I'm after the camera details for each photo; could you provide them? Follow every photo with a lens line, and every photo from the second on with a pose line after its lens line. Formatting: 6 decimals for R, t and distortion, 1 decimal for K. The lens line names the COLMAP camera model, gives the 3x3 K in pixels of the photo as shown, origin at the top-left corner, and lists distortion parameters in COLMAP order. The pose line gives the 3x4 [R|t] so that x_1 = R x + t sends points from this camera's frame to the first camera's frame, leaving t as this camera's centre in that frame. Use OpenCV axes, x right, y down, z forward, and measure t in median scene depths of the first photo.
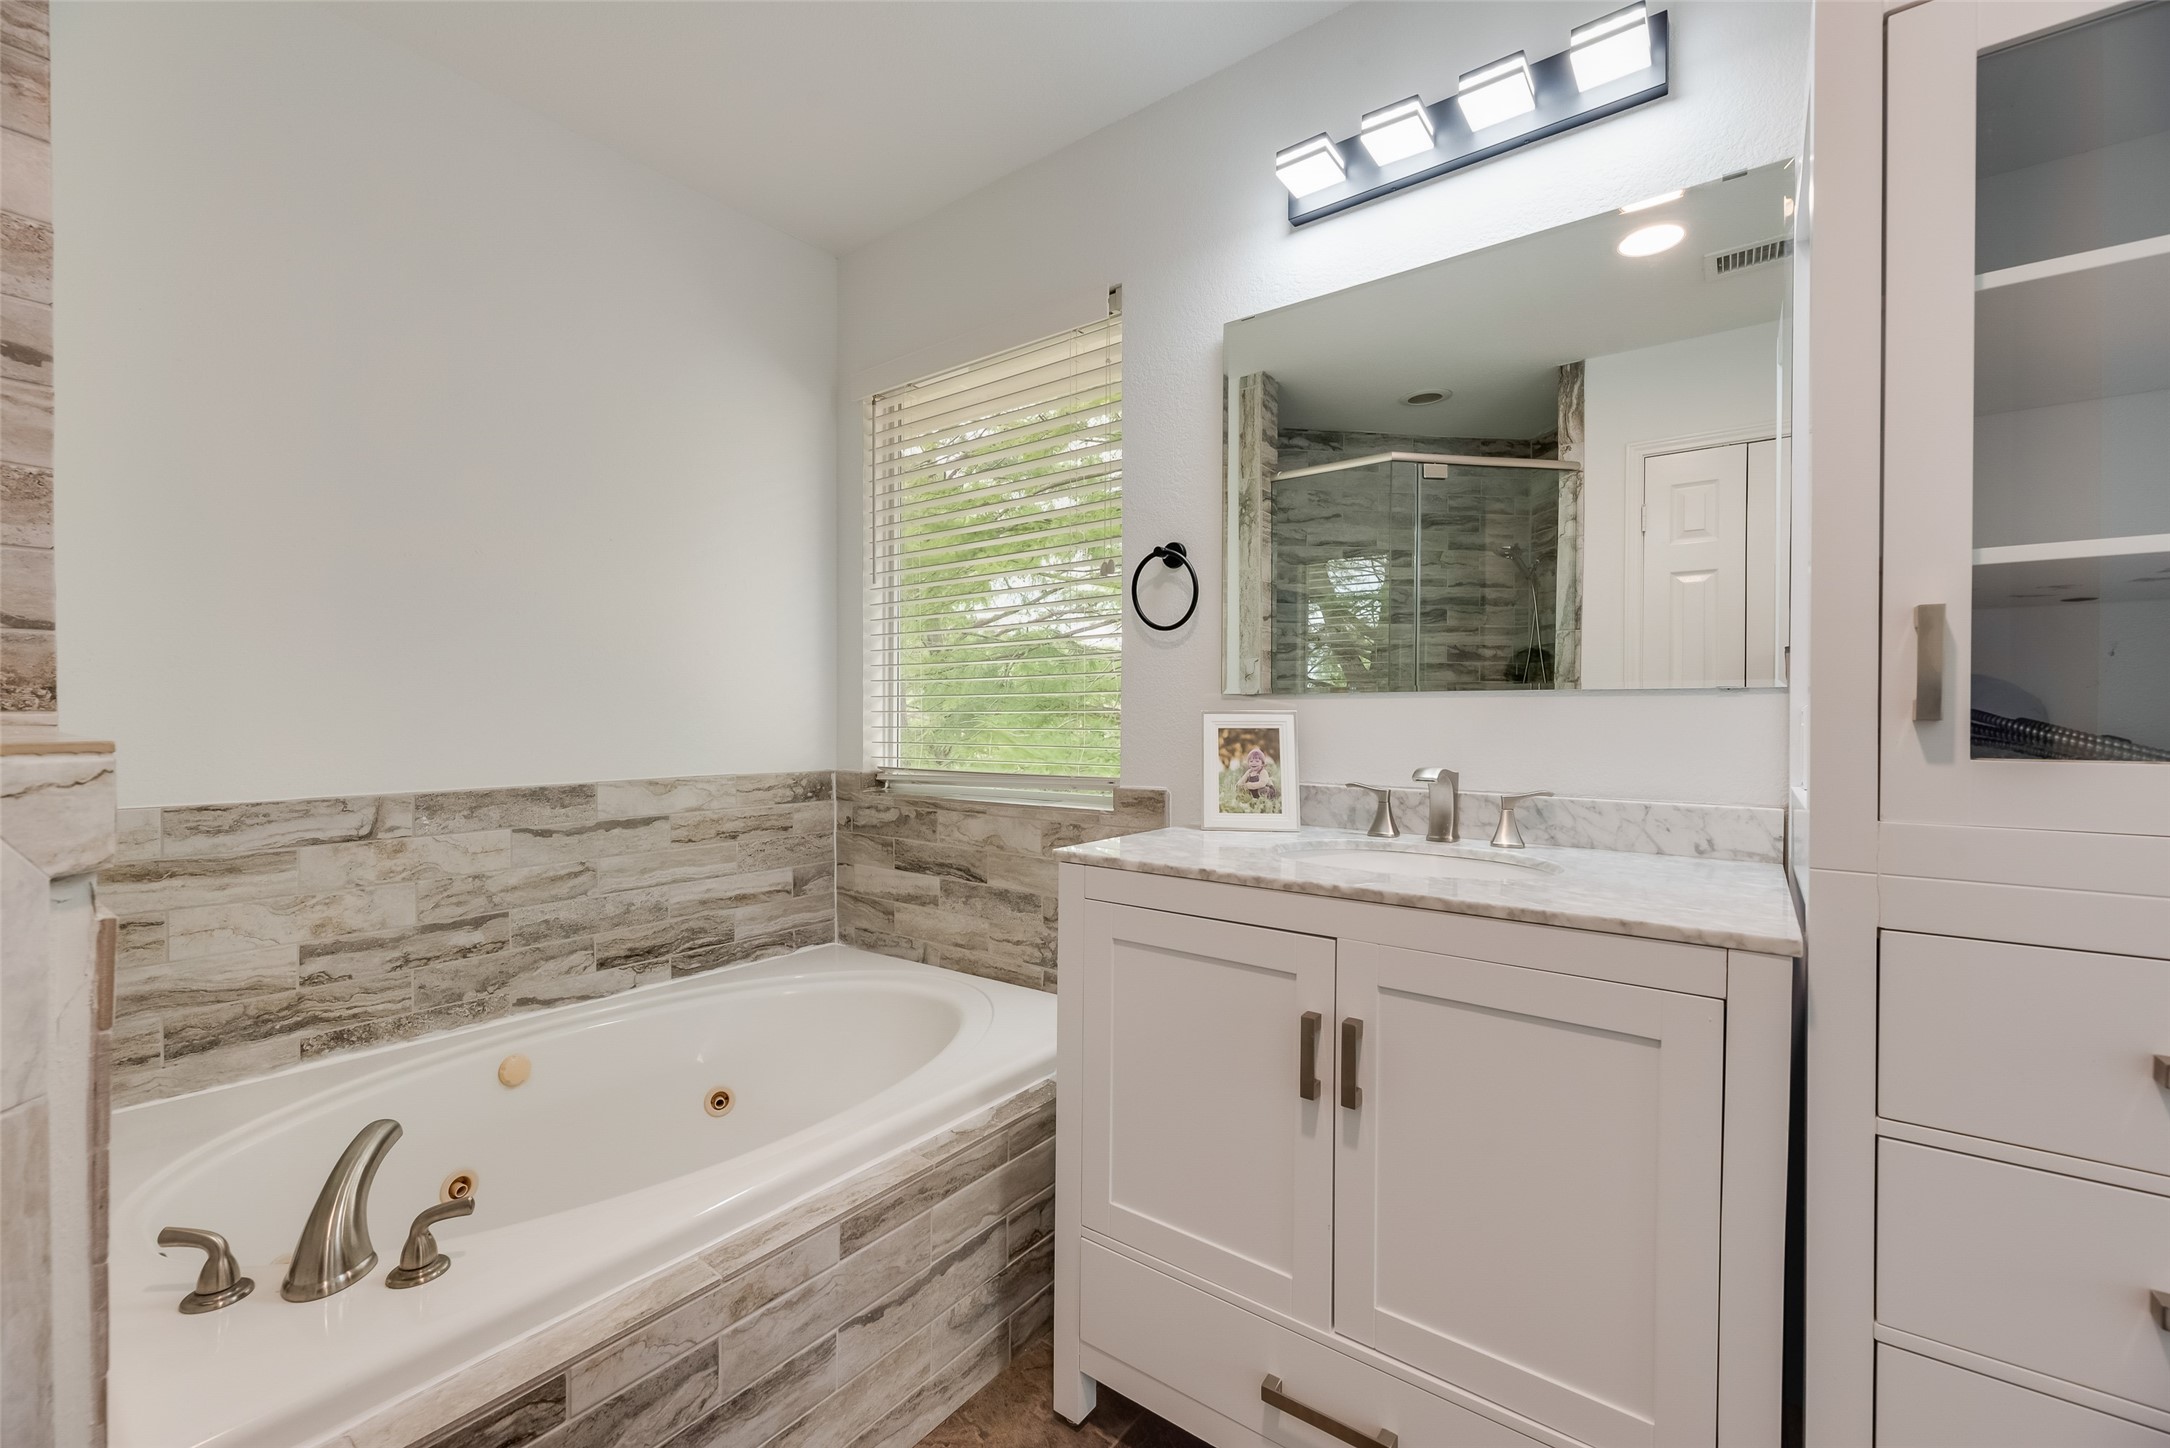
lens RADIAL K [[873.4, 0, 1082.1], [0, 873.4, 723.8], [0, 0, 1]] dist [0.004984, -0.001230]
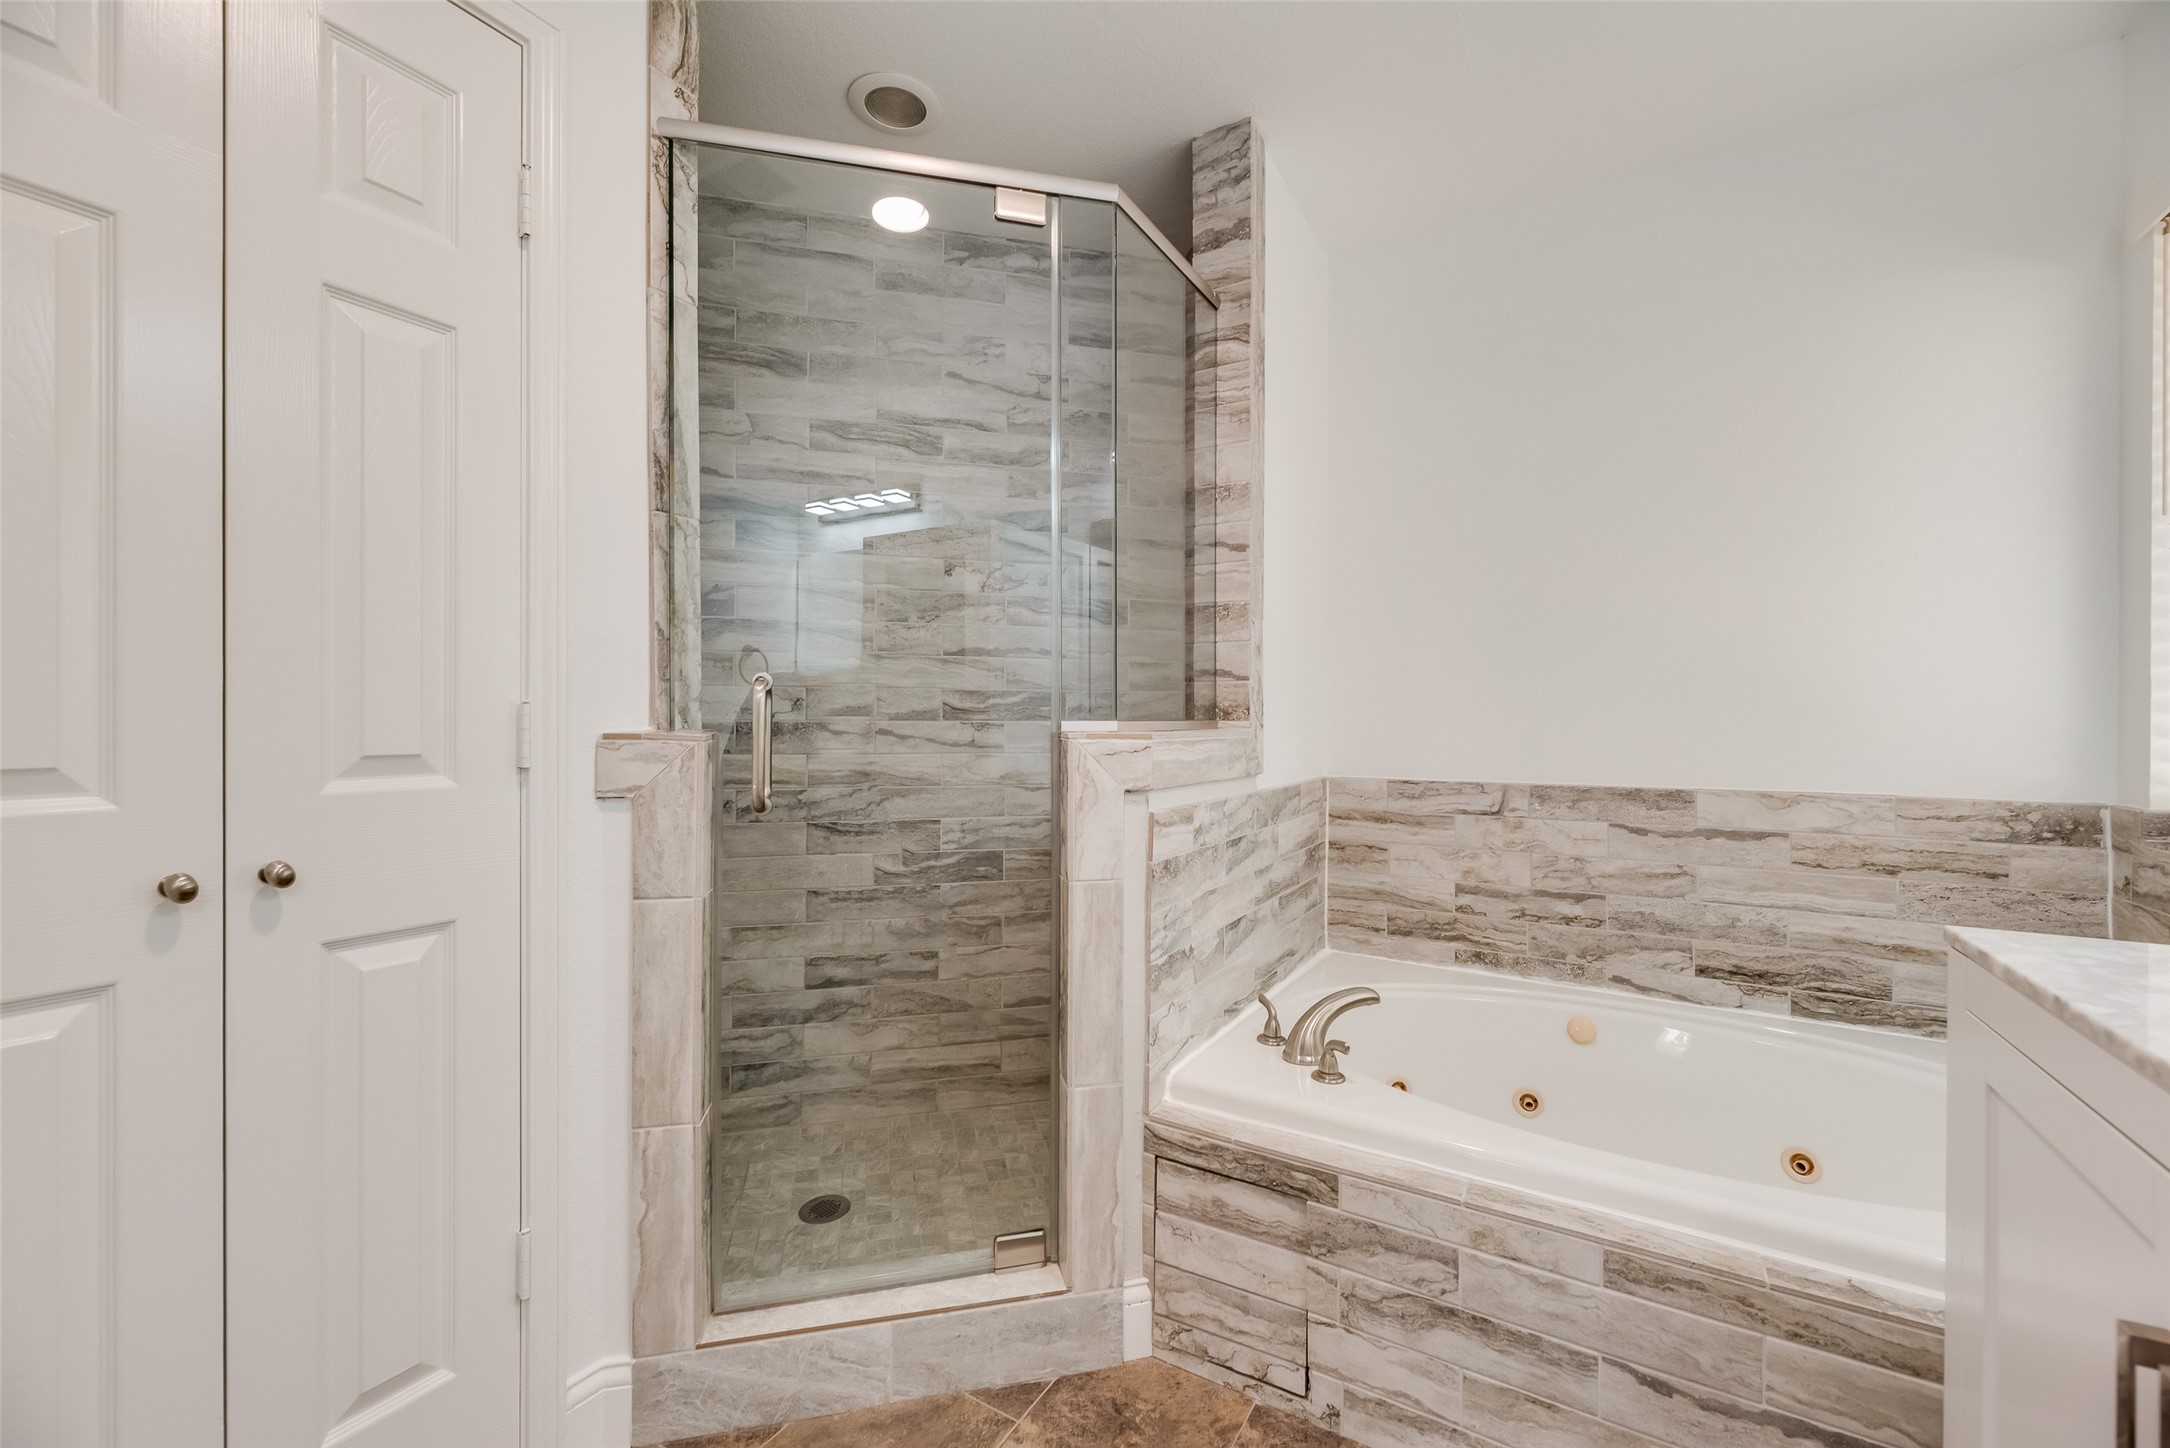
lens RADIAL K [[873.4, 0, 1099.5], [0, 873.4, 719.1], [0, 0, 1]] dist [0.004984, -0.001230]
pose [[0.129350, -0.004058, -0.991591, 0.421831], [-0.009898, 0.999937, -0.005383, -0.001982], [0.991550, 0.010511, 0.129302, 0.217590]]
